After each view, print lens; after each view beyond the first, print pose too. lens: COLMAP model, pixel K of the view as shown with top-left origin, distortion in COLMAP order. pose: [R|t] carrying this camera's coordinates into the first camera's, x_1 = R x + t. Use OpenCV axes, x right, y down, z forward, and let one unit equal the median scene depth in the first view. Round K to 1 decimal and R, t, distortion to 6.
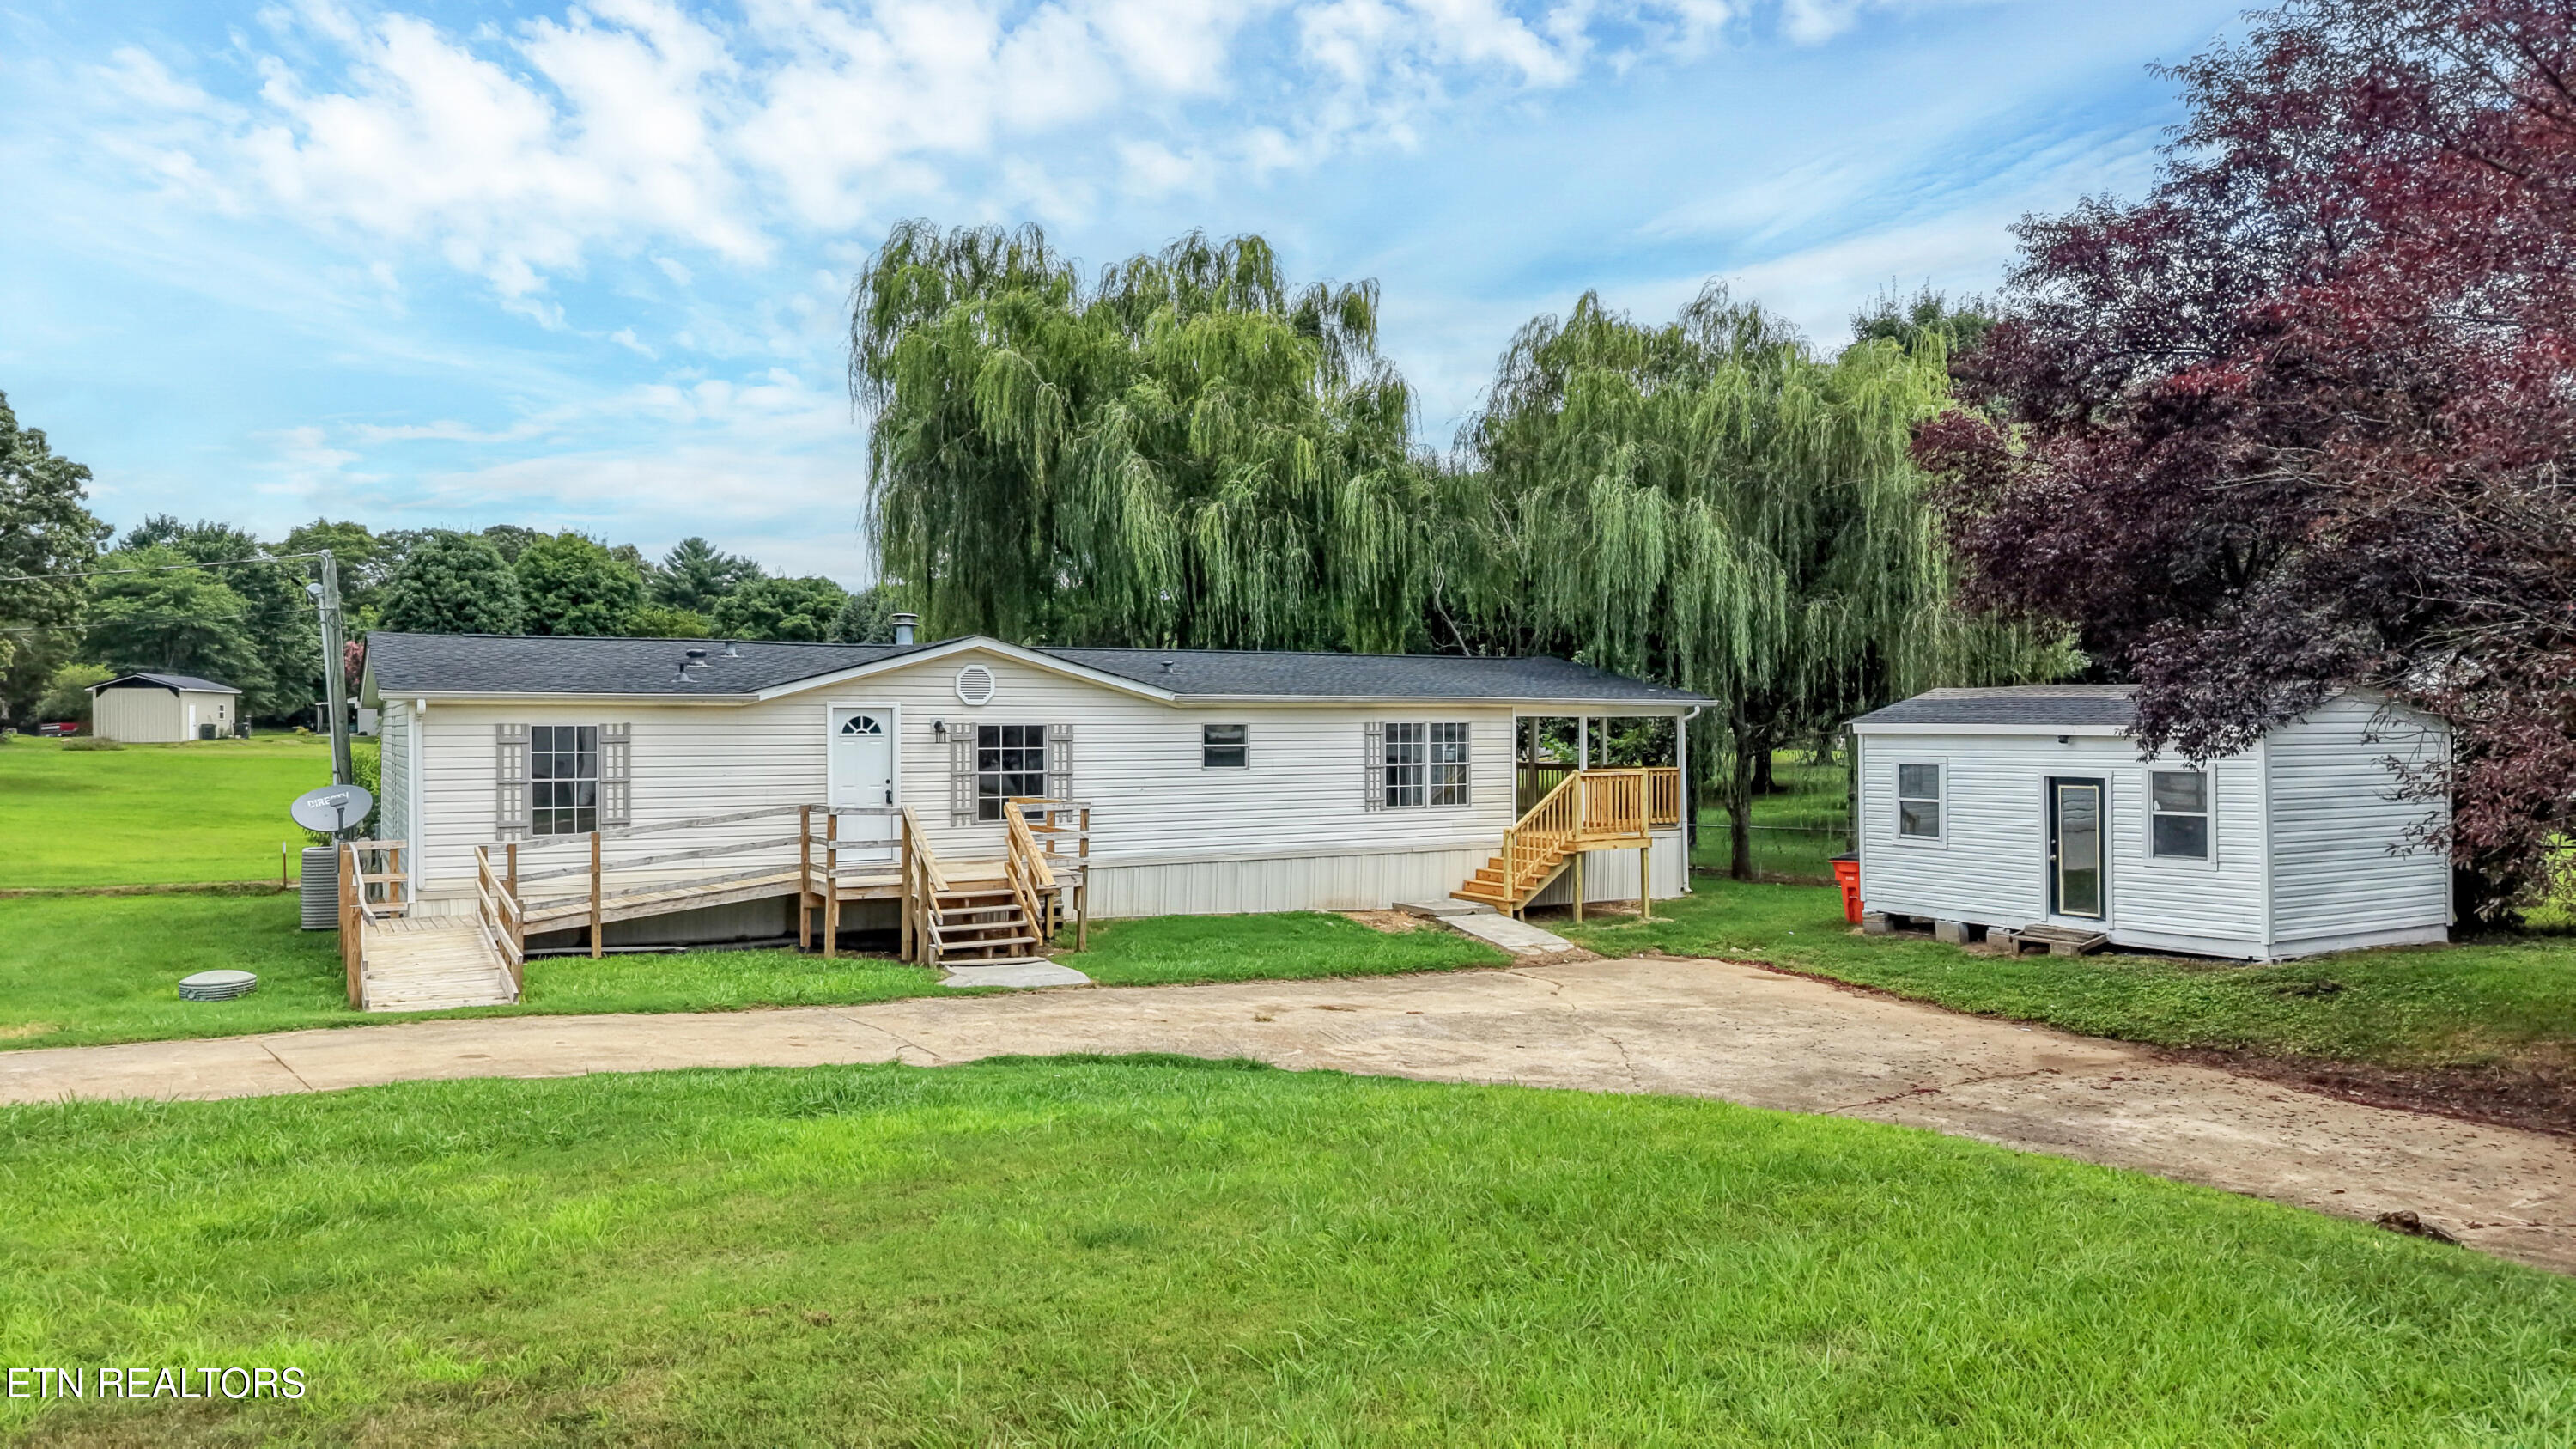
lens RADIAL K [[1696.3, 0, 1331.5], [0, 1696.3, 715.3], [0, 0, 1]] dist [0.030116, -0.071519]
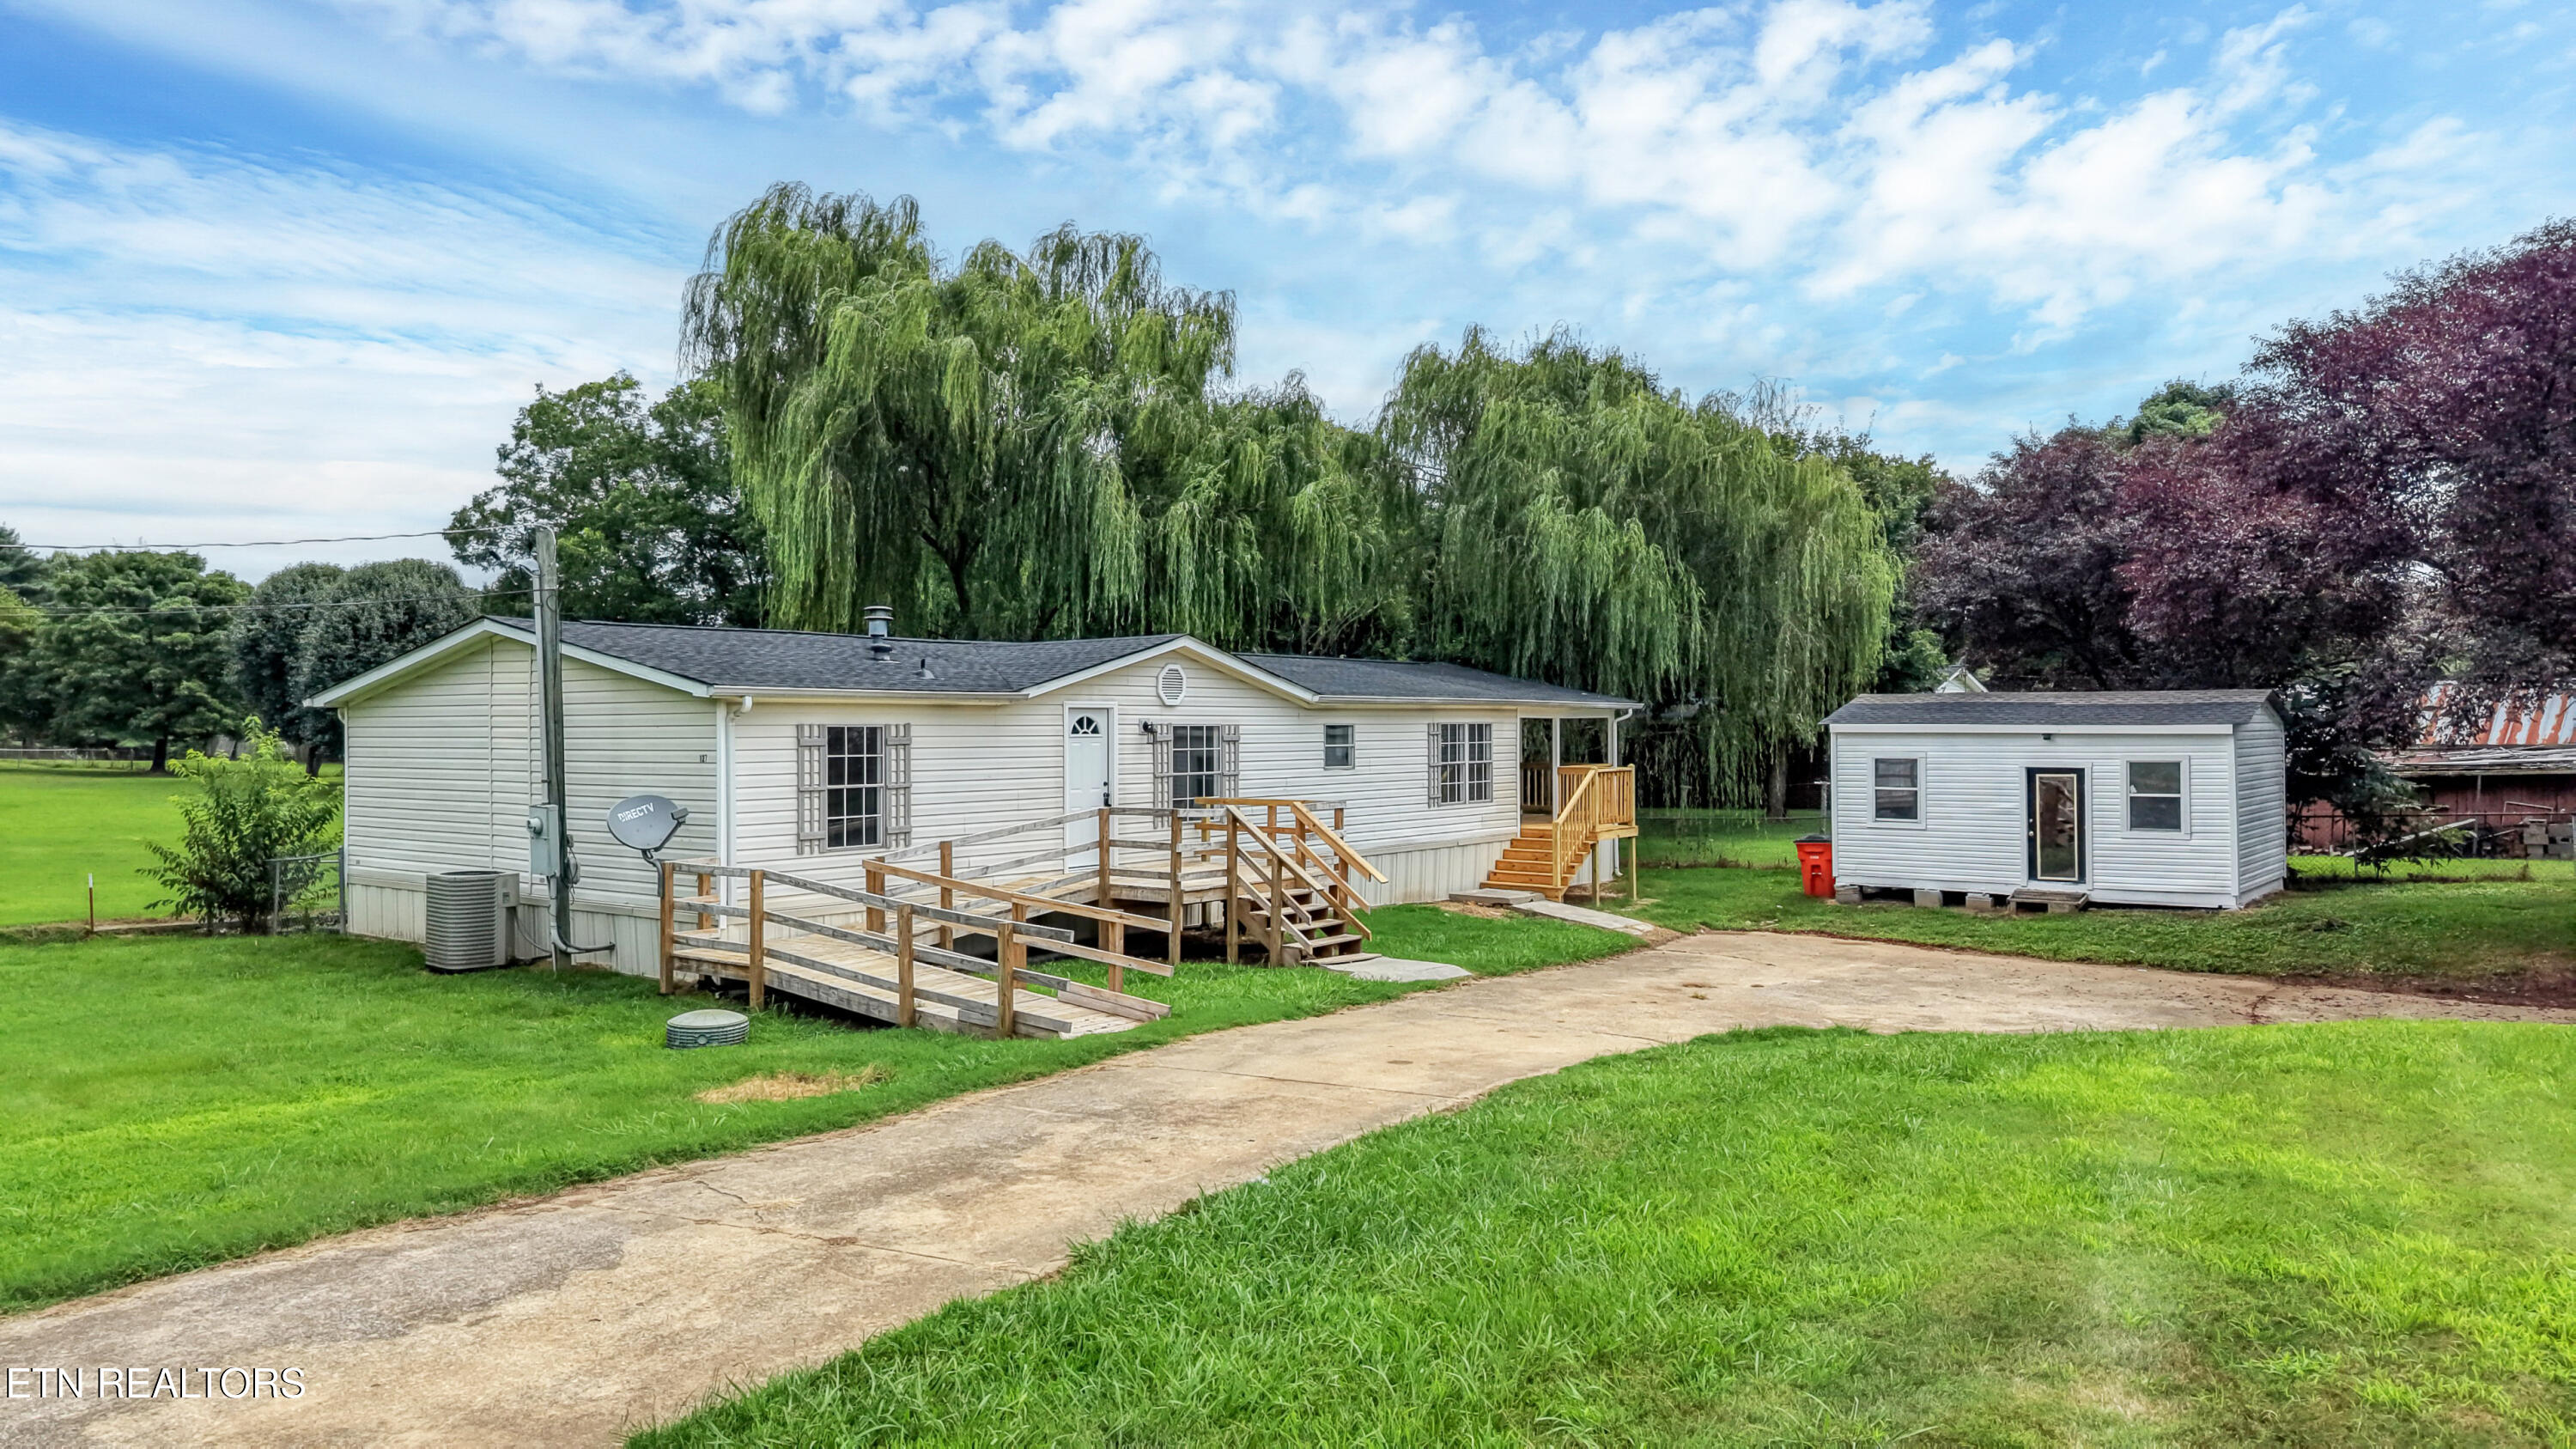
lens RADIAL K [[1696.3, 0, 1331.5], [0, 1696.3, 715.3], [0, 0, 1]] dist [0.030116, -0.071519]
pose [[0.929088, 0.001542, 0.369856, -0.467319], [-0.001043, 0.999998, -0.001548, 0.001039], [-0.369858, 0.001052, 0.929088, 0.048613]]
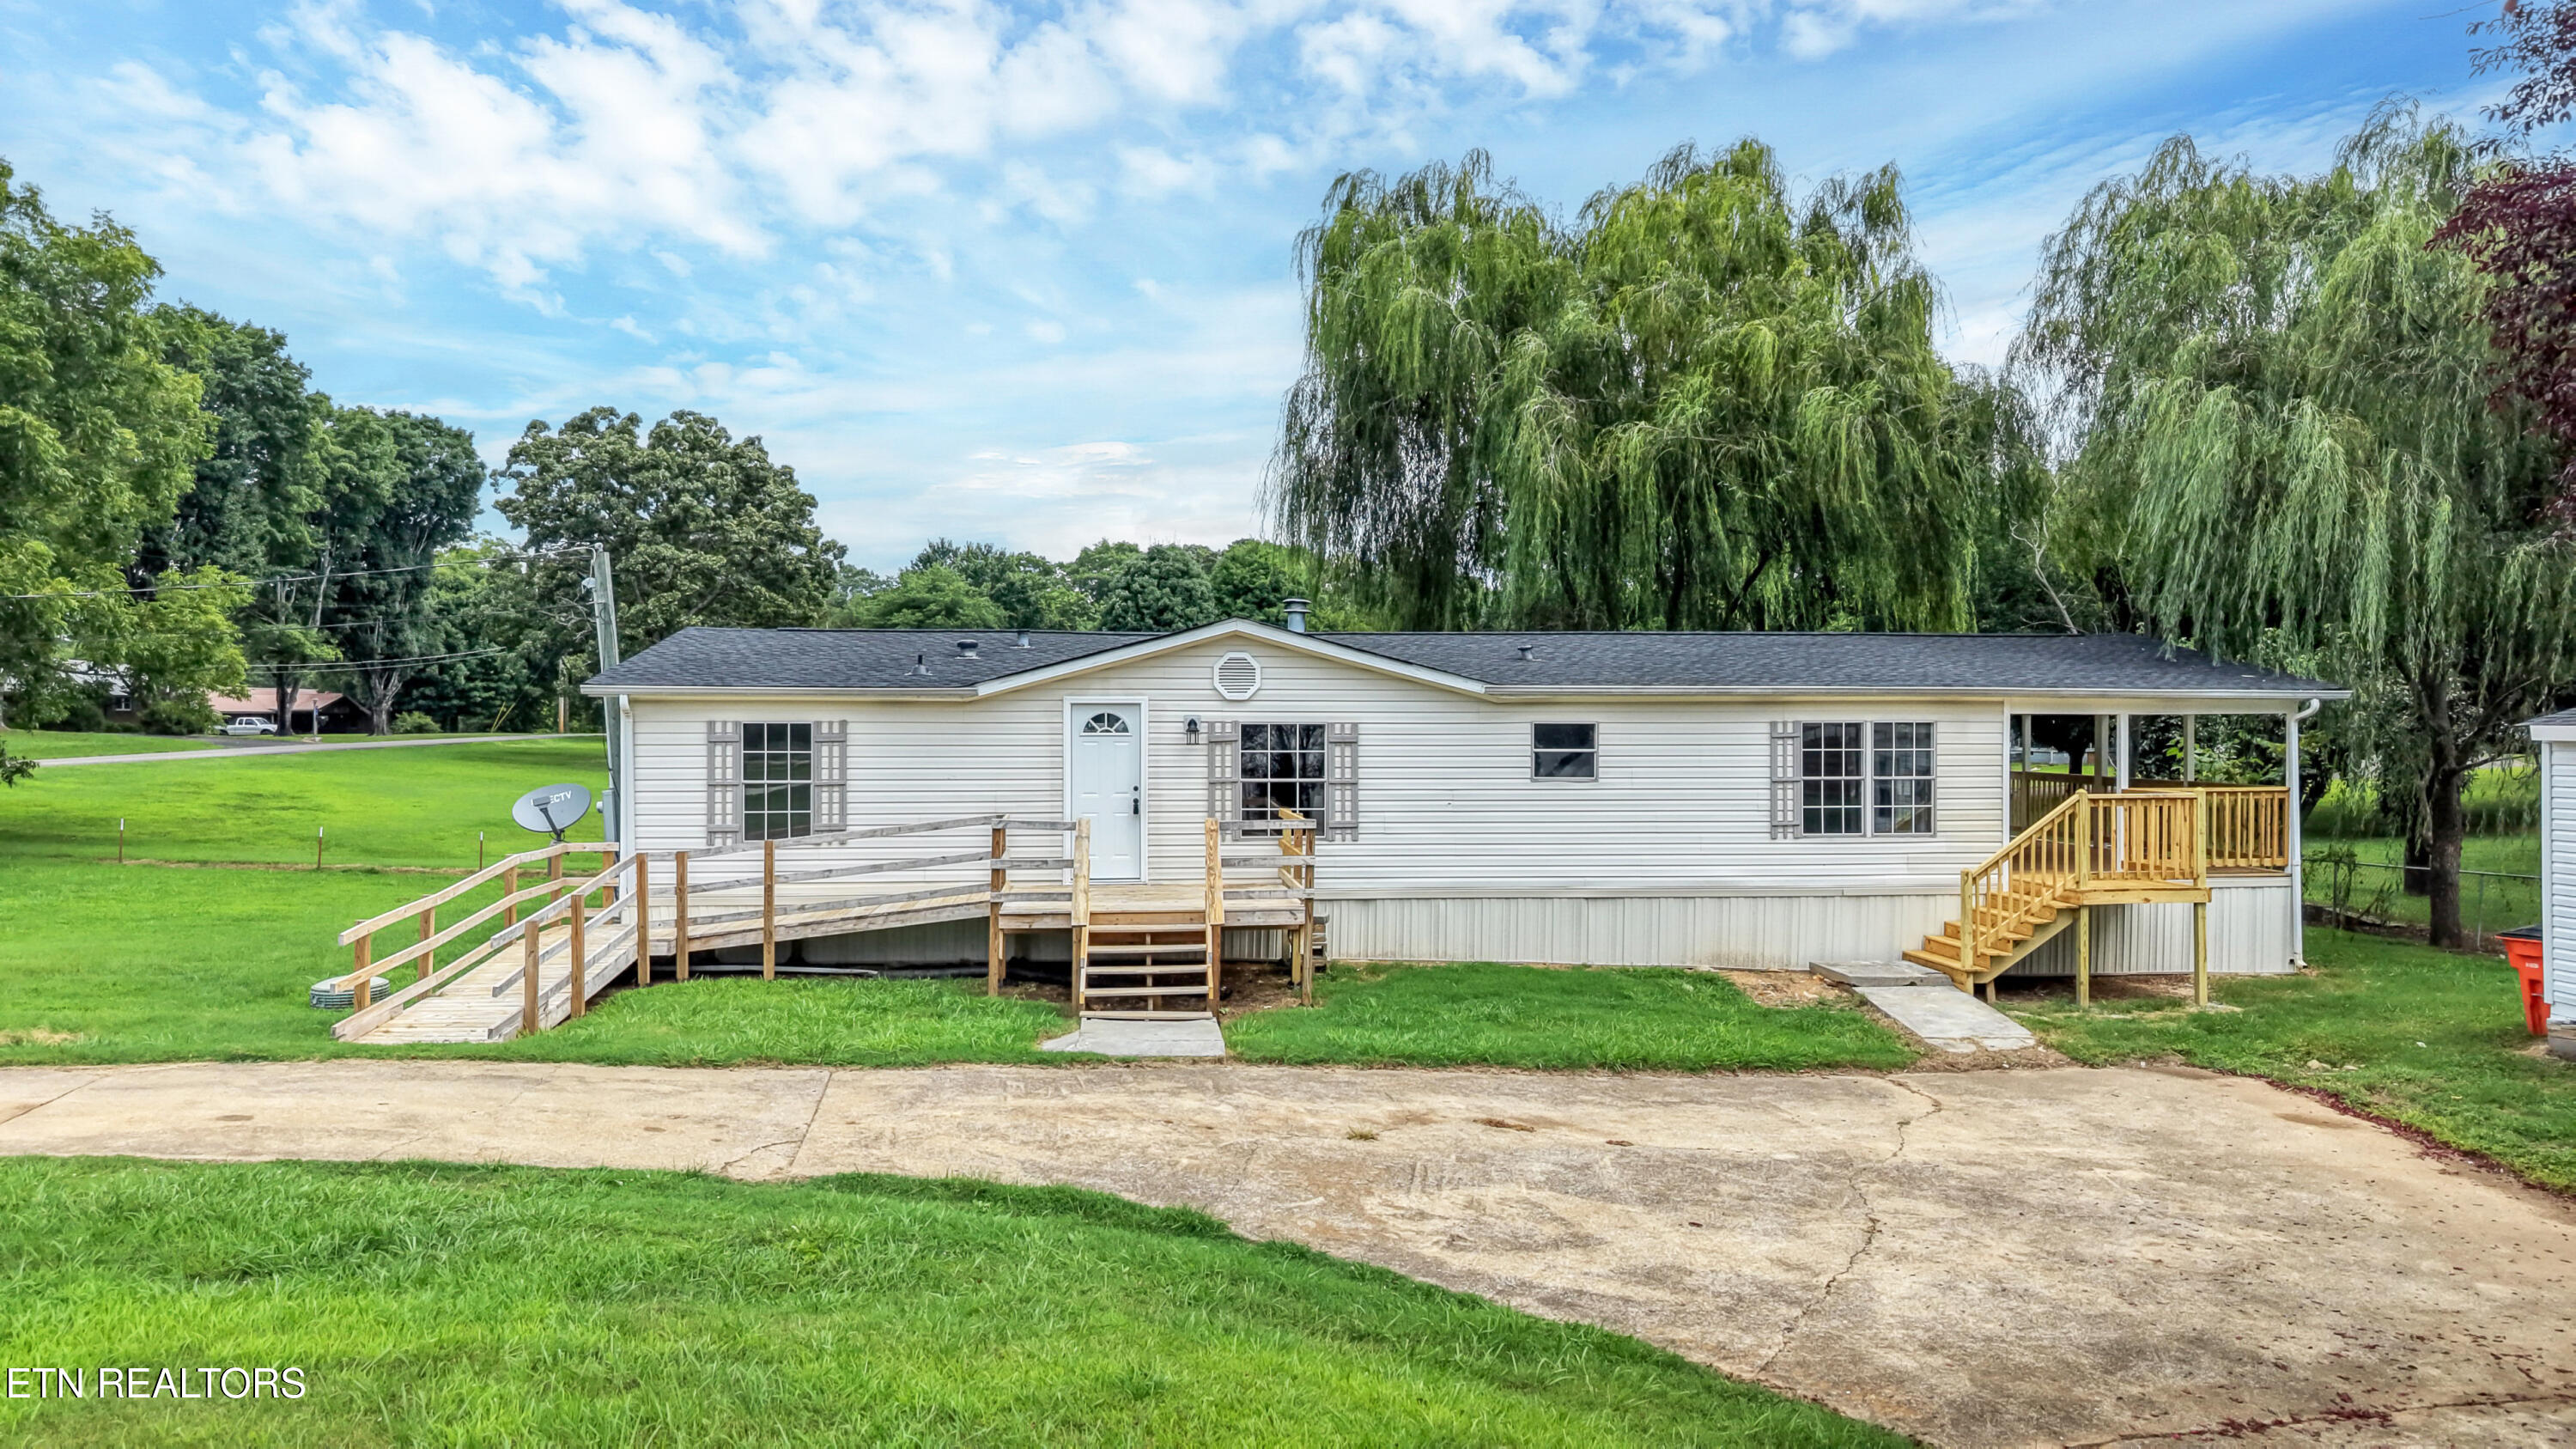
lens RADIAL K [[1696.3, 0, 1331.5], [0, 1696.3, 715.3], [0, 0, 1]] dist [0.030116, -0.071519]
pose [[0.904753, 0.001003, -0.425935, 0.181983], [-0.000481, 0.999999, 0.001332, 0.000455], [0.425936, -0.001000, 0.904753, 0.247431]]
